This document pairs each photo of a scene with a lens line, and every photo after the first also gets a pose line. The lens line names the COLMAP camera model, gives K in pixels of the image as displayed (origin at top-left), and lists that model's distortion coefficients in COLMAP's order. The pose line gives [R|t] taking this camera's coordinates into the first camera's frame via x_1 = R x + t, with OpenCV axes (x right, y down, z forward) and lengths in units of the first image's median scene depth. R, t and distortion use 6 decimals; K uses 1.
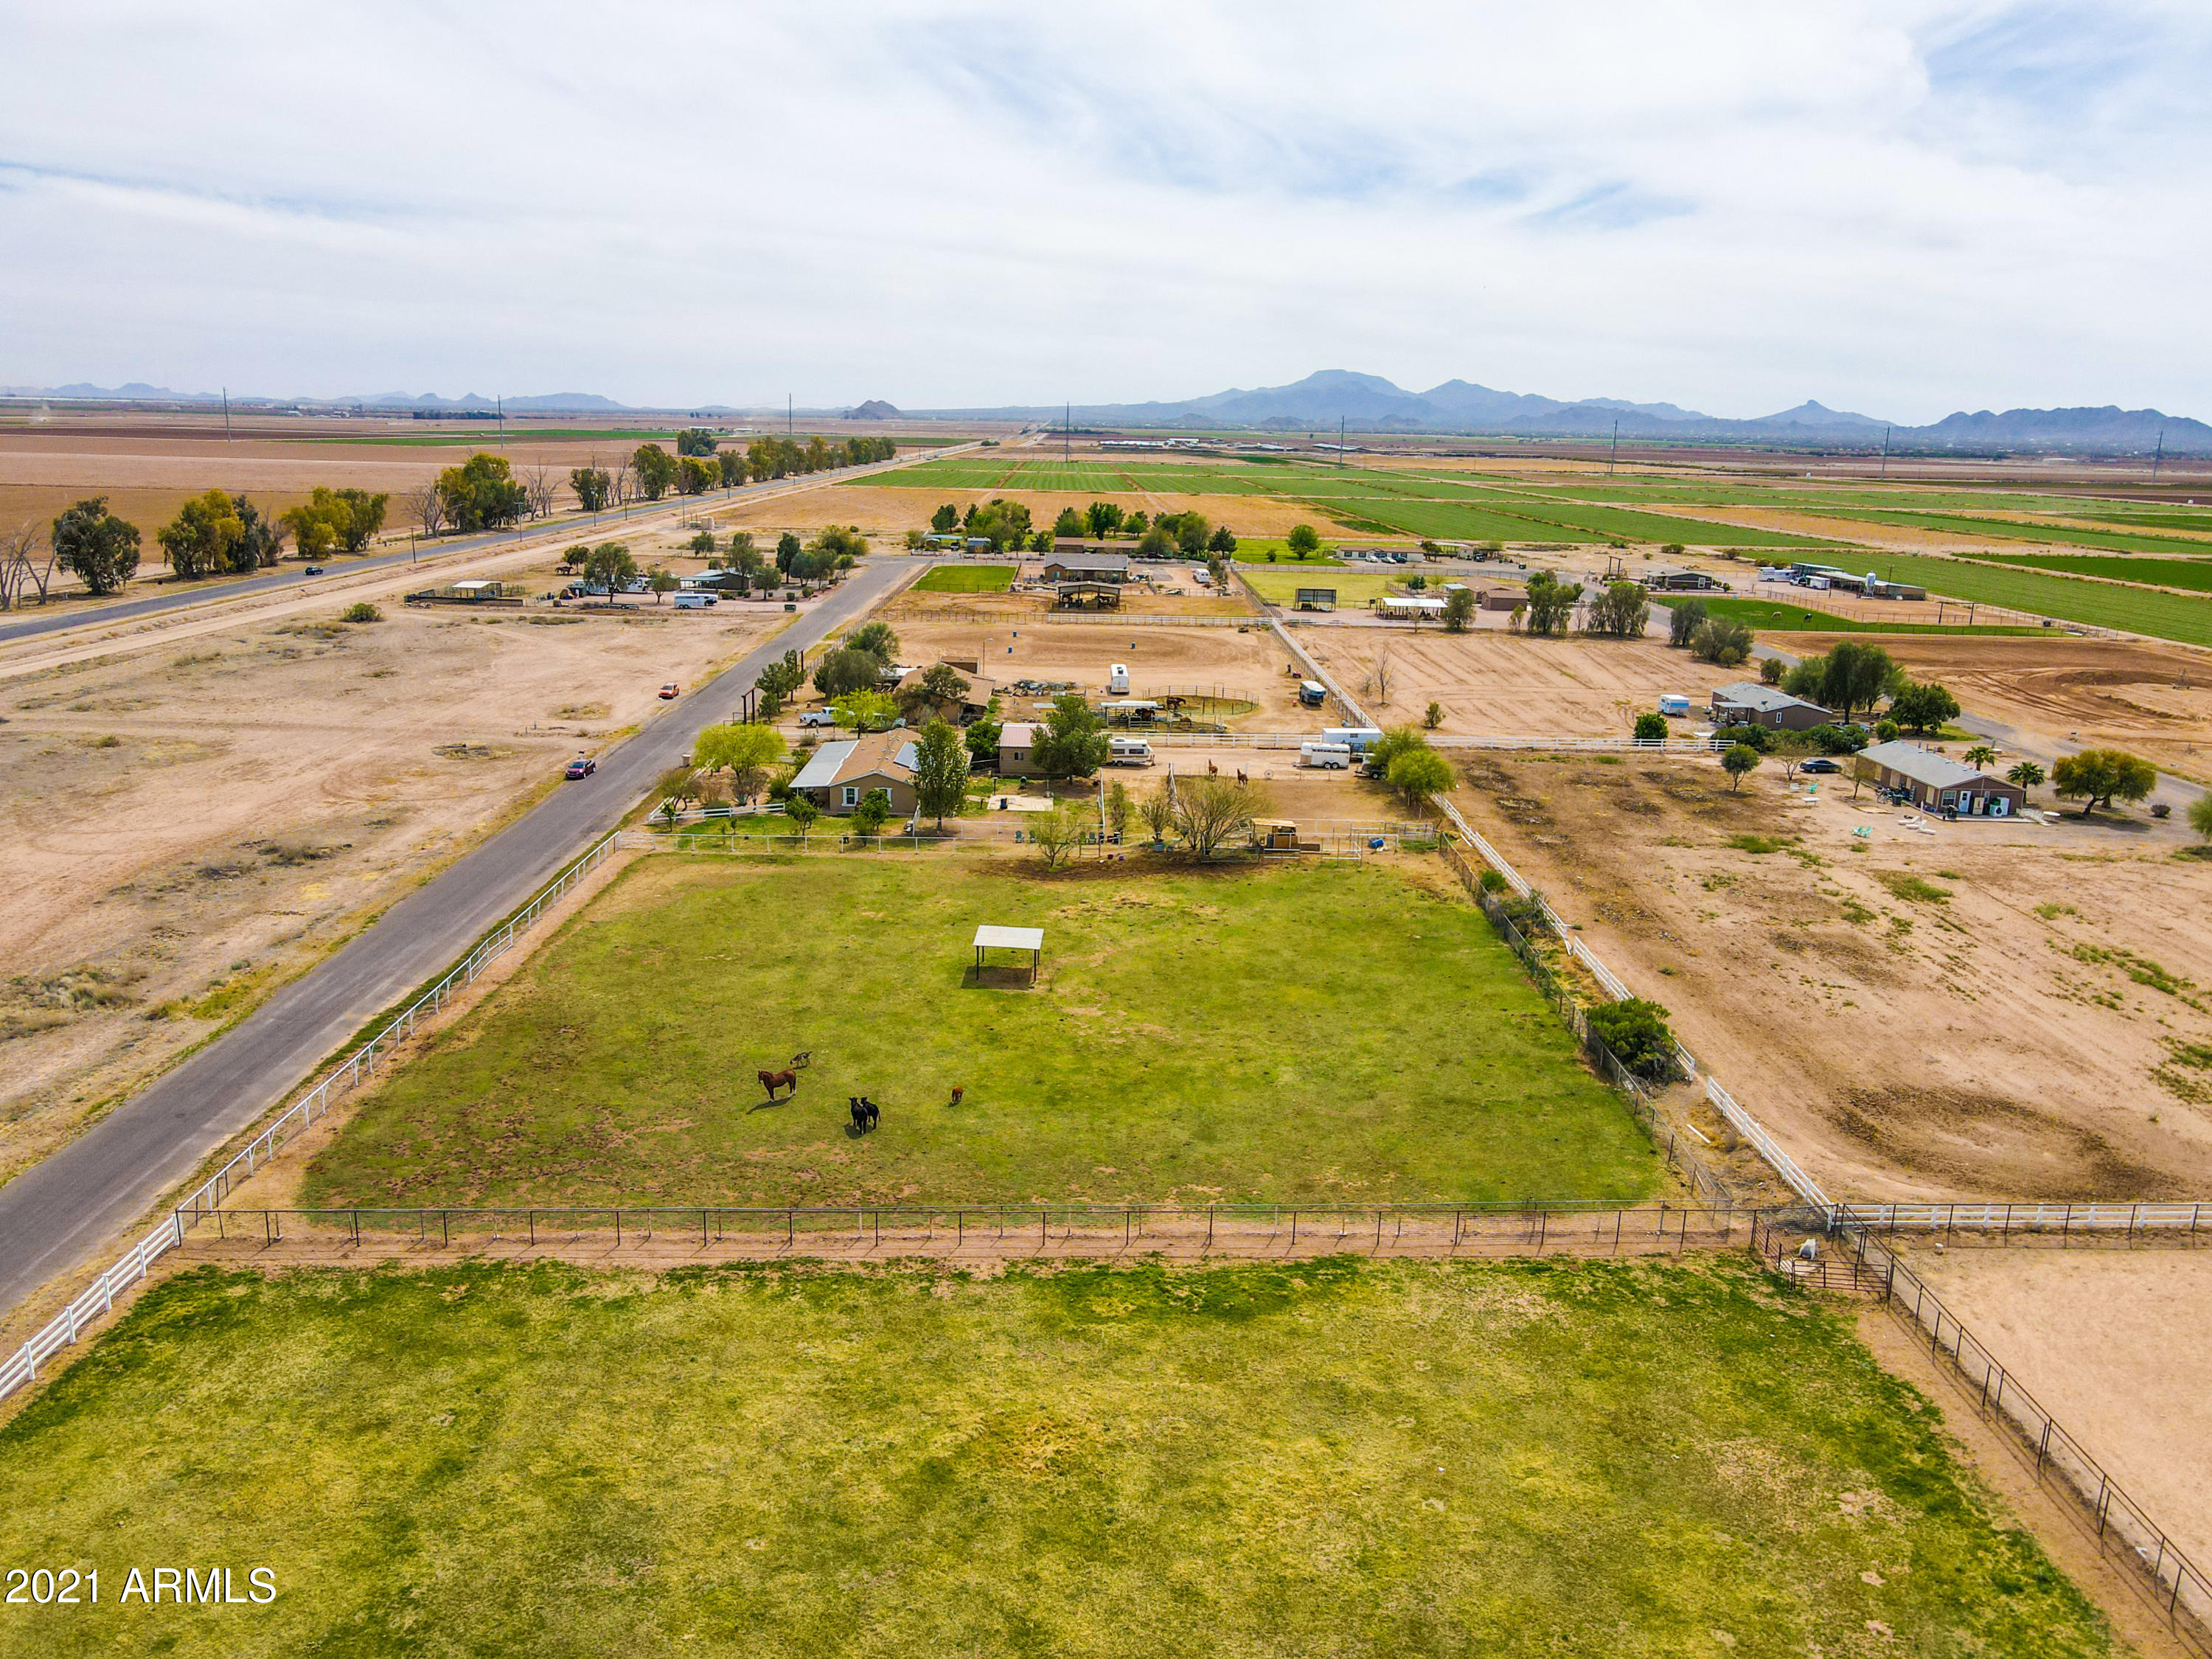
lens RADIAL K [[1627.8, 0, 1098.3], [0, 1627.8, 823.7], [0, 0, 1]] dist [-0.001744, 0.026320]
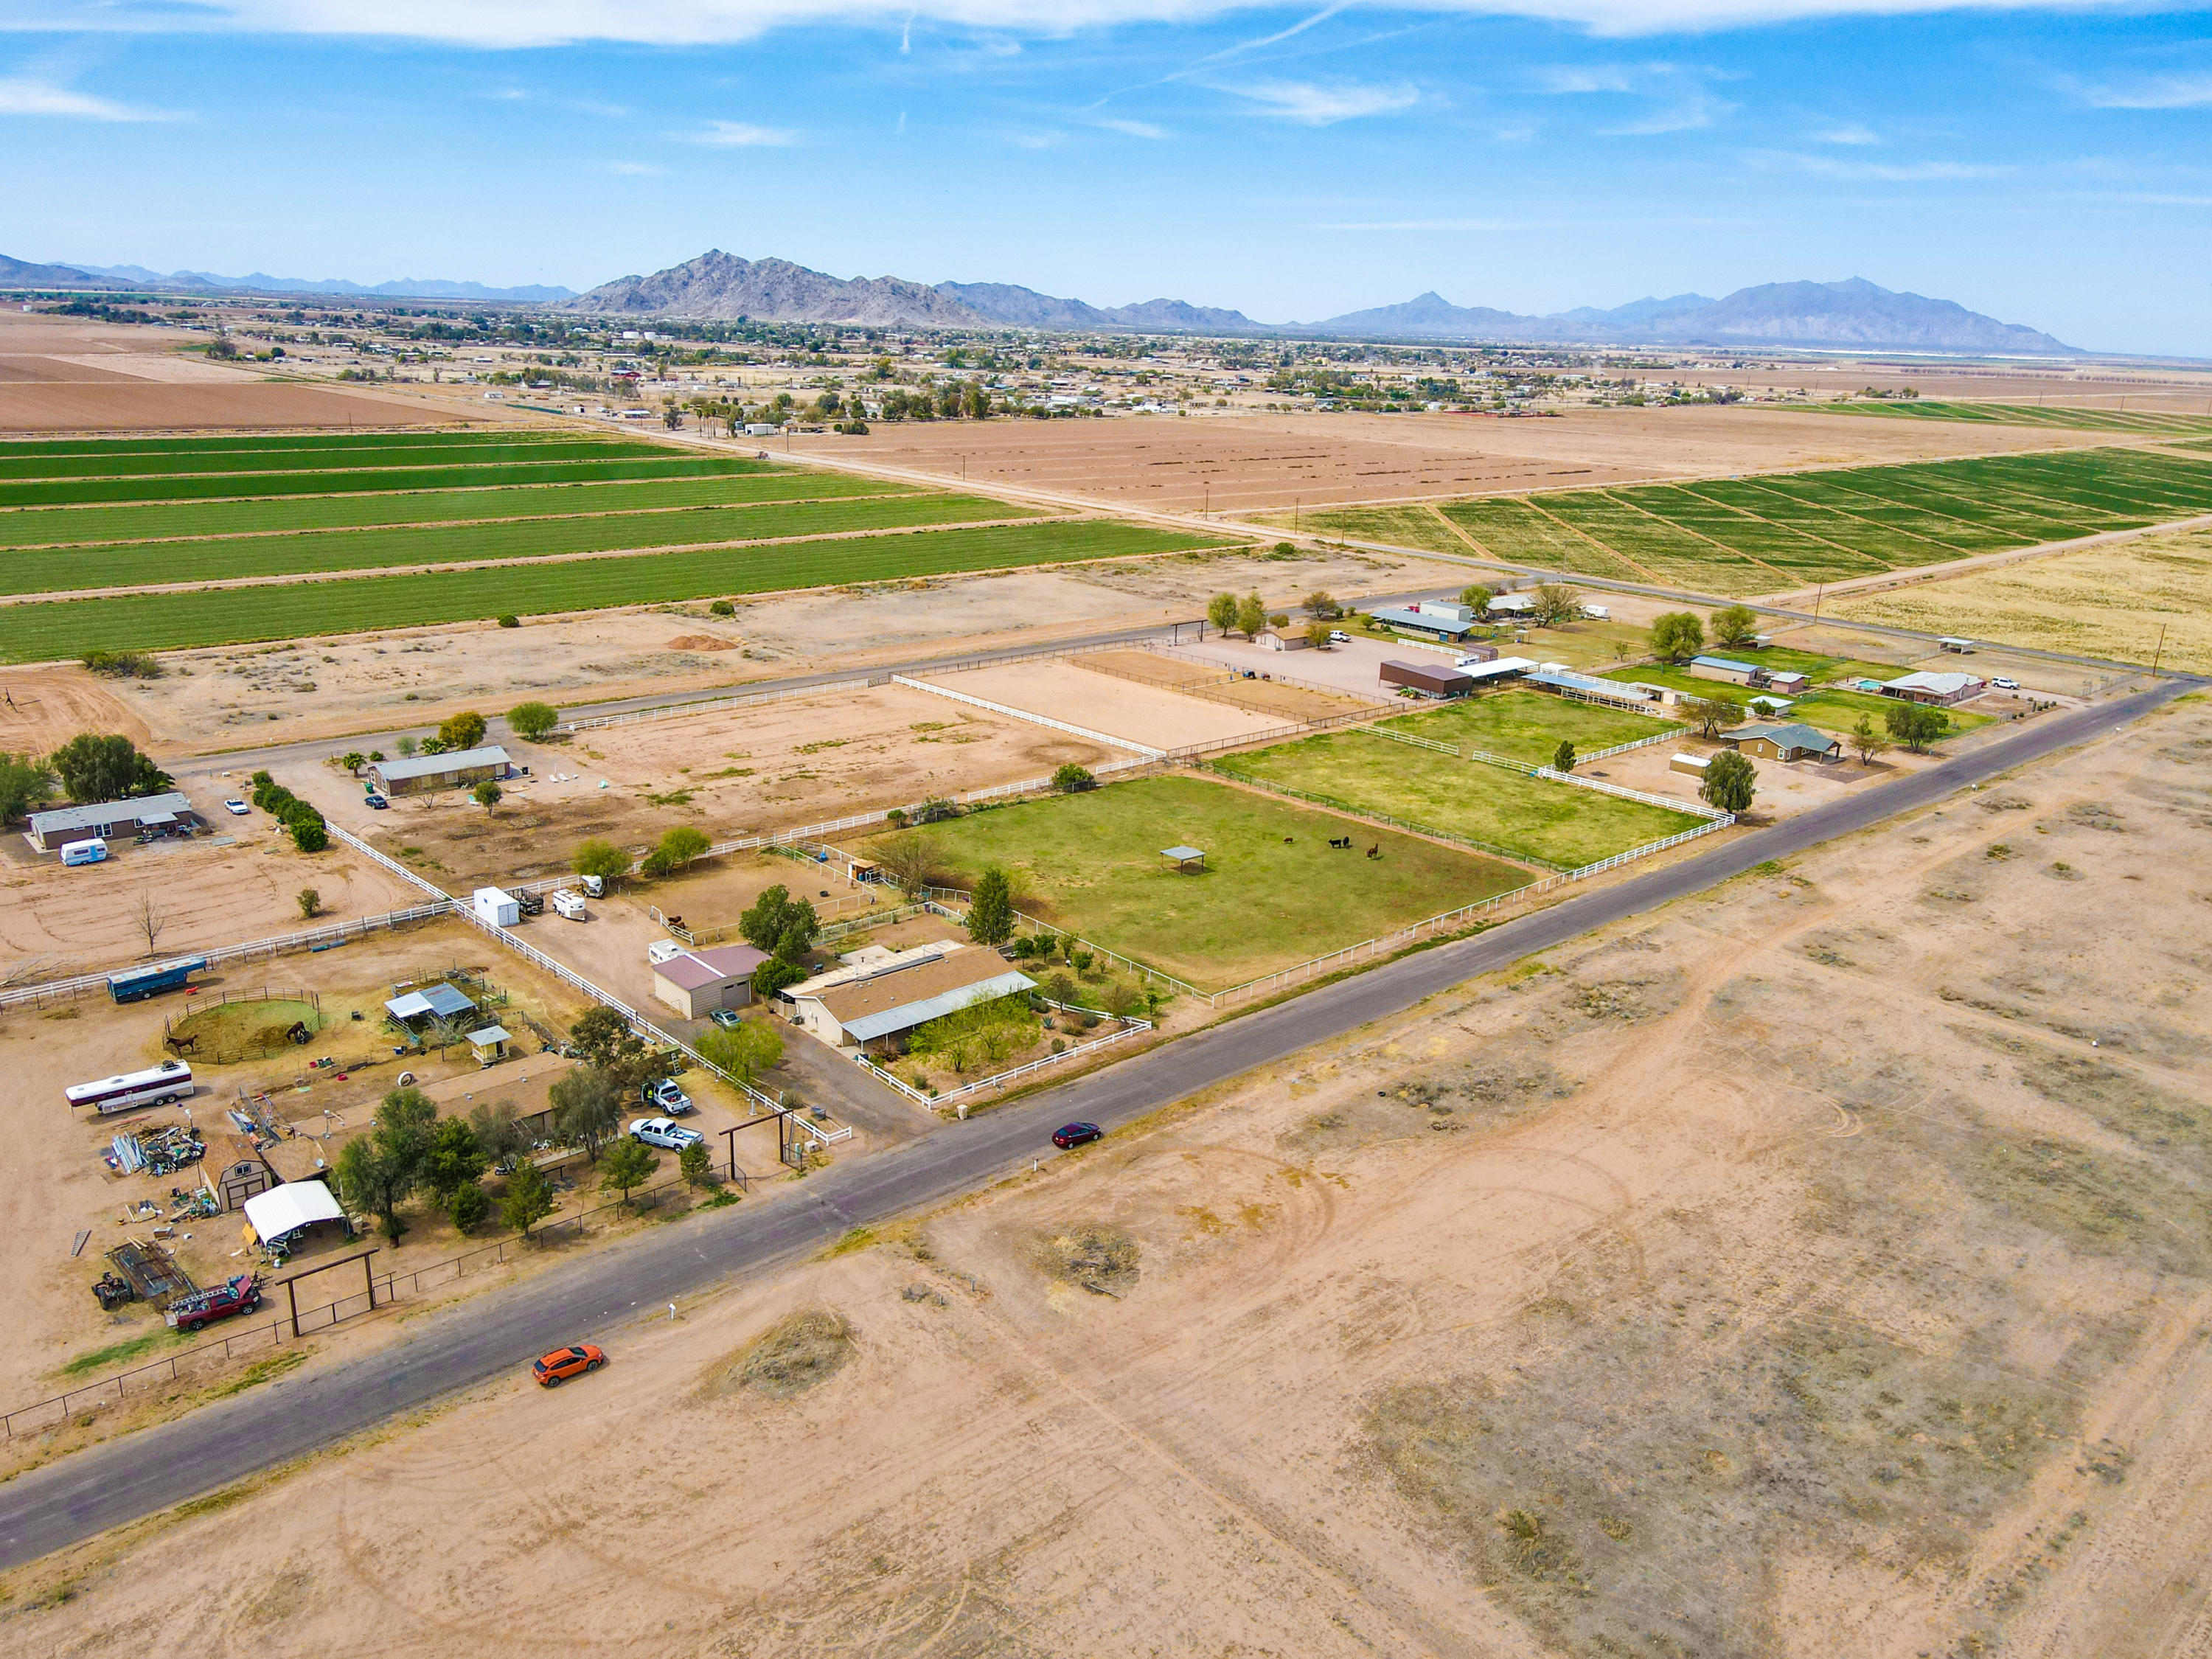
lens RADIAL K [[1627.8, 0, 1096.6], [0, 1627.8, 819.0], [0, 0, 1]] dist [-0.001744, 0.026320]
pose [[-0.658699, -0.267789, 0.703139, -1.515177], [0.132070, 0.878860, 0.458435, -0.982477], [-0.740724, 0.394835, -0.543537, 2.379481]]
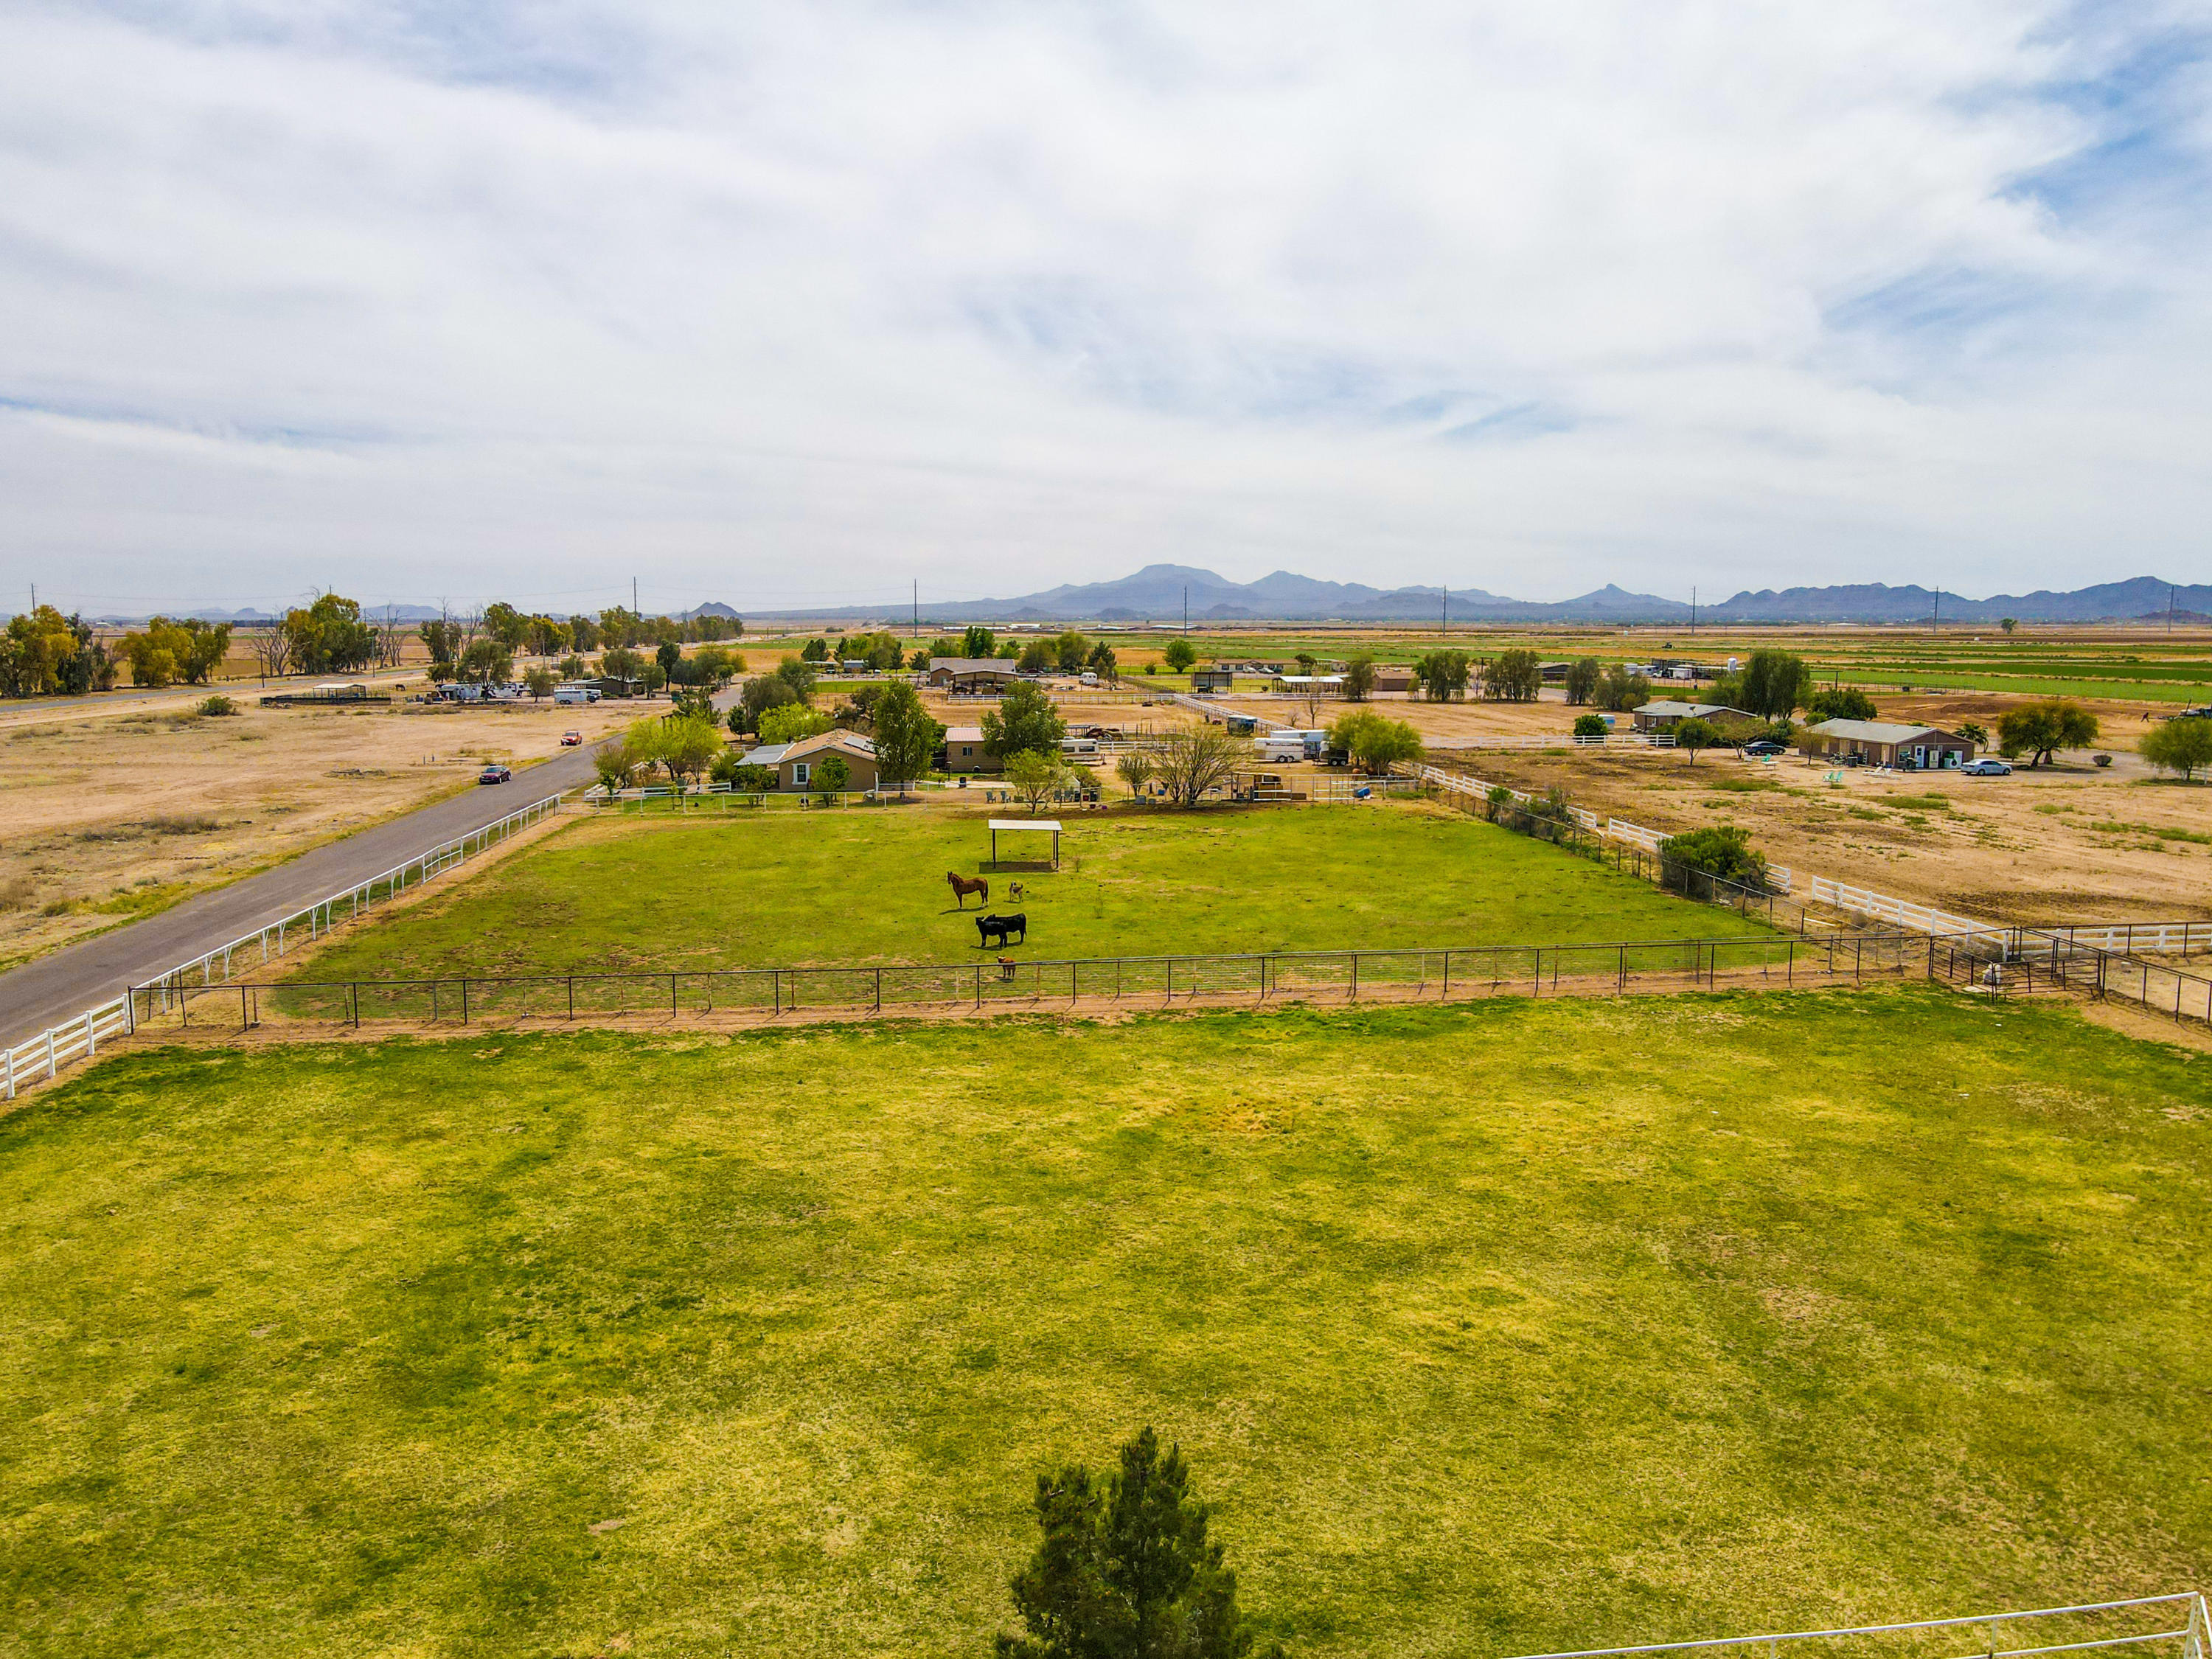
lens RADIAL K [[1627.8, 0, 1099.5], [0, 1627.8, 825.9], [0, 0, 1]] dist [-0.001744, 0.026320]
pose [[0.994738, -0.035967, 0.095932, -0.113290], [0.046828, 0.992435, -0.113493, 0.197579], [-0.091124, 0.117388, 0.988897, 0.099114]]
